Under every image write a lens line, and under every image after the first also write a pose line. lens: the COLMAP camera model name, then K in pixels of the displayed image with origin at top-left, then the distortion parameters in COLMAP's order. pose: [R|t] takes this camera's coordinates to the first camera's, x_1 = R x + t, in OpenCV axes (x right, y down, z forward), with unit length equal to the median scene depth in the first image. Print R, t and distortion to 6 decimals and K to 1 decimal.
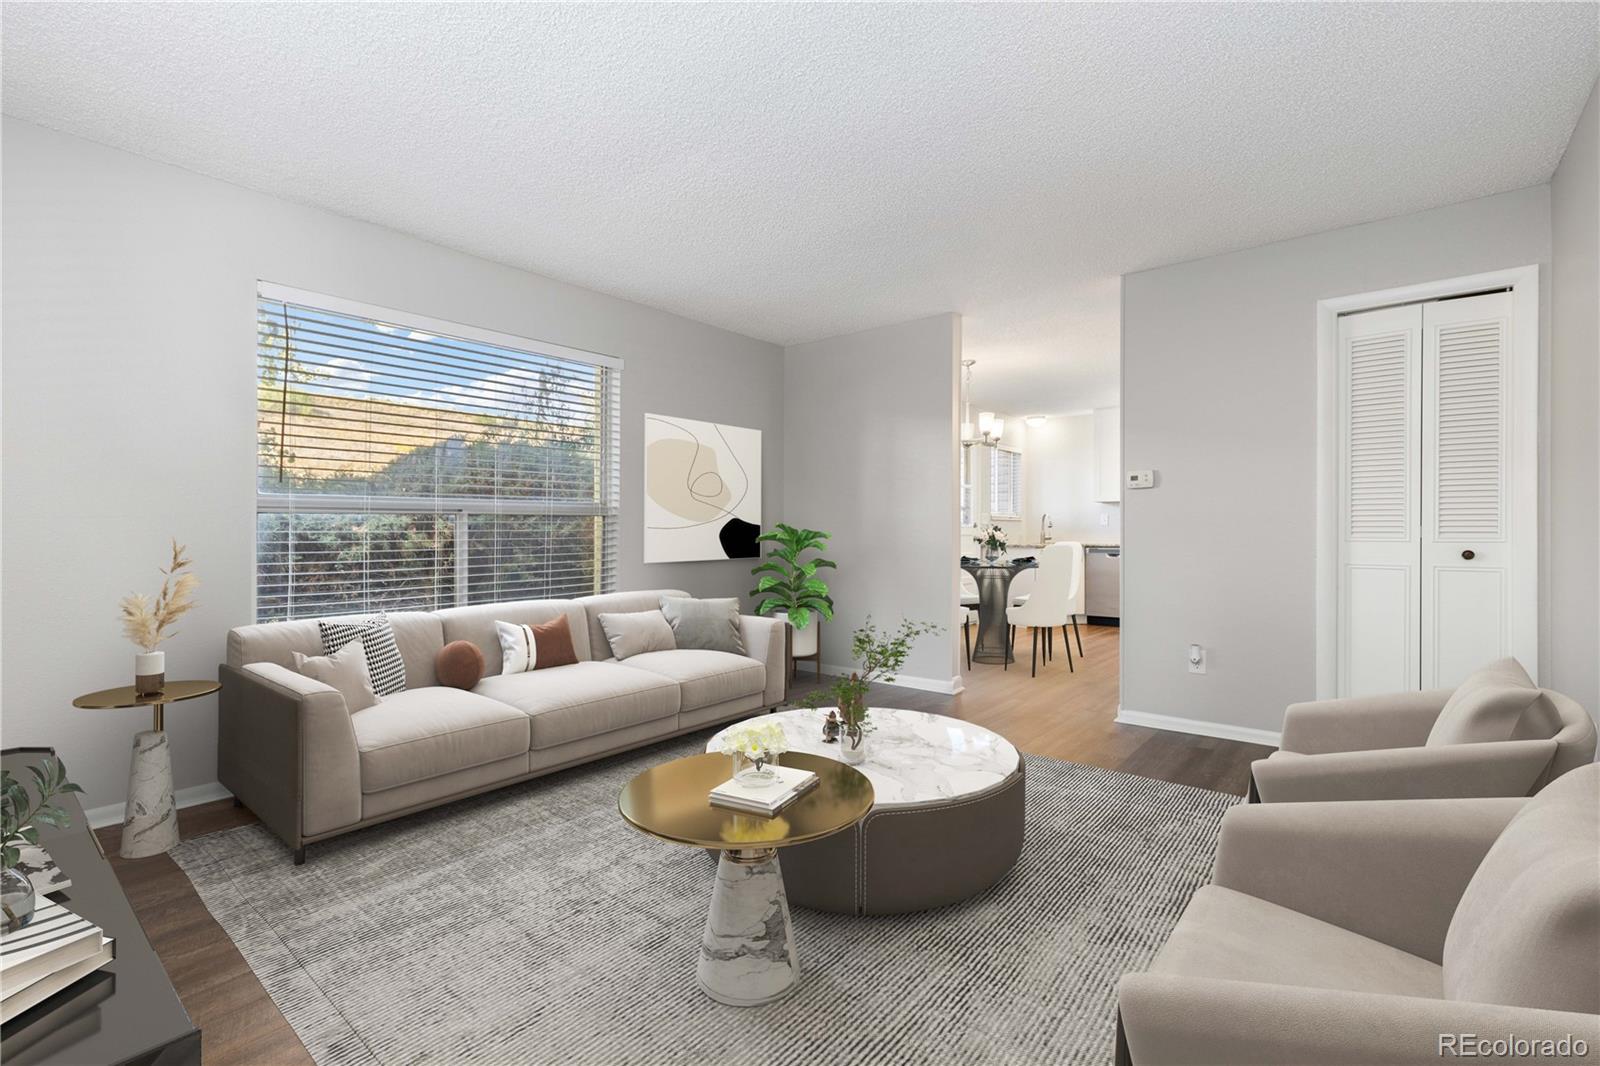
lens RADIAL K [[725.6, 0, 807.2], [0, 725.6, 530.3], [0, 0, 1]] dist [0.007551, -0.000675]
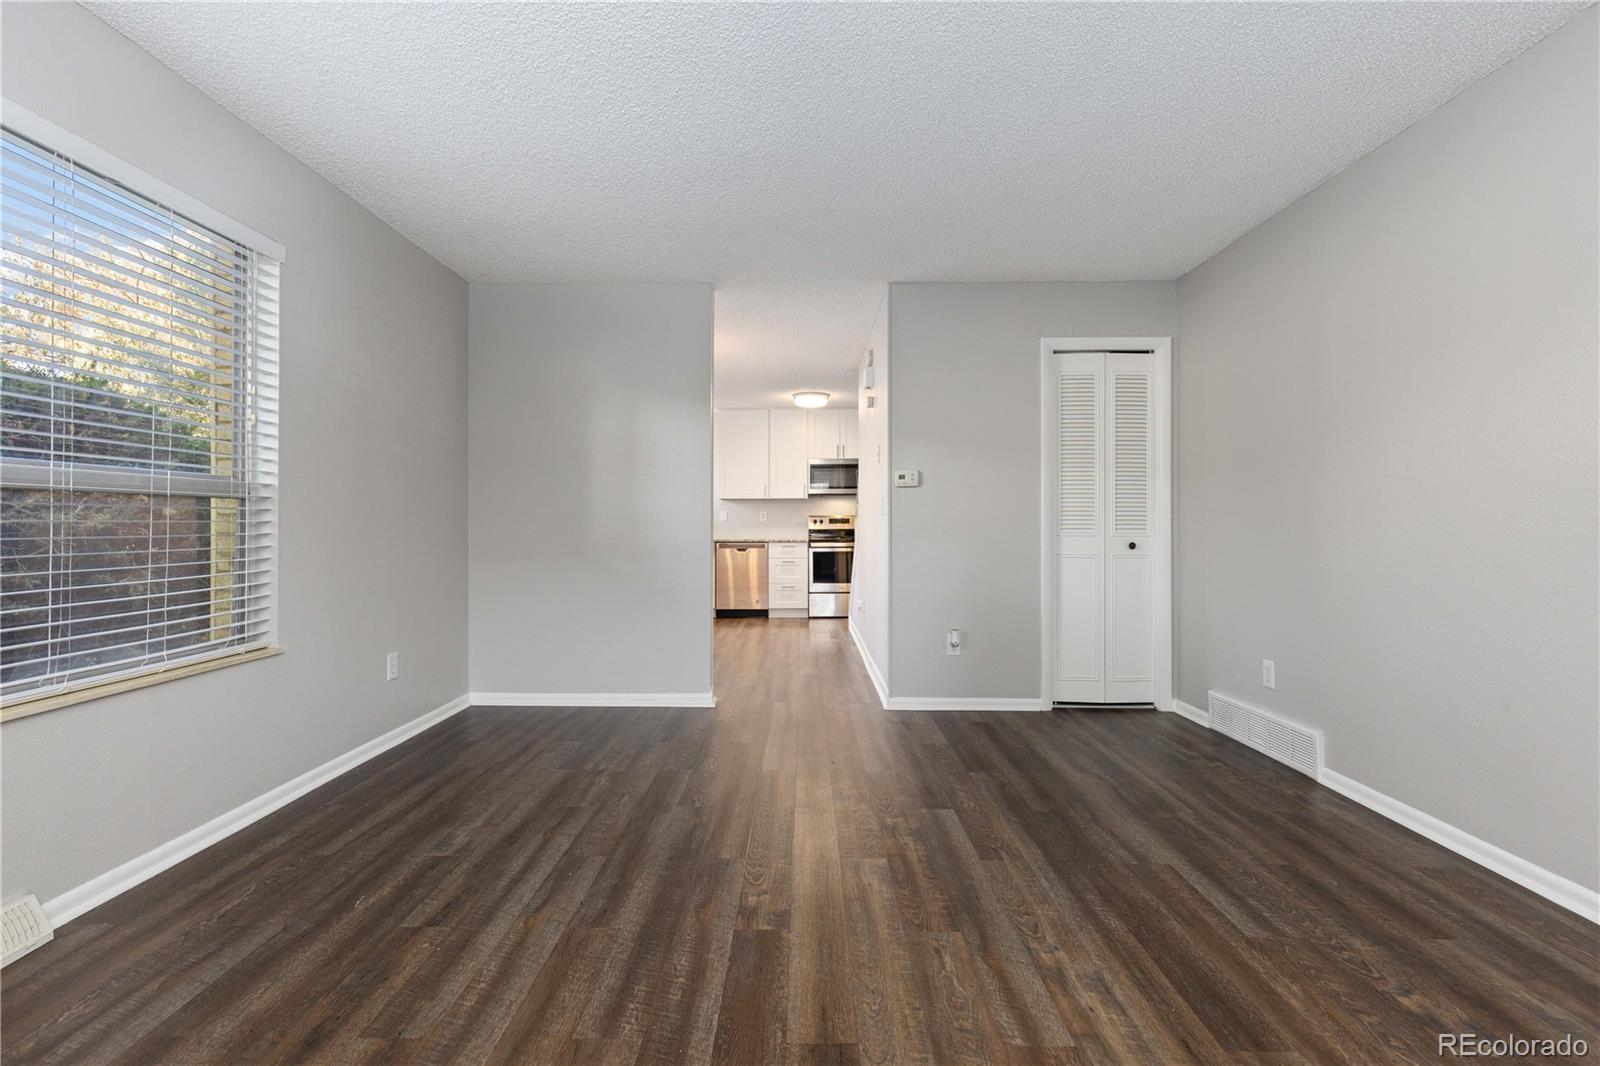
lens RADIAL K [[725.6, 0, 790.2], [0, 725.6, 523.0], [0, 0, 1]] dist [0.007551, -0.000675]
pose [[0.786045, 0.007372, 0.618125, -0.328198], [-0.003892, 0.999968, -0.006977, 0.003173], [-0.618157, 0.003079, 0.786049, 0.271945]]
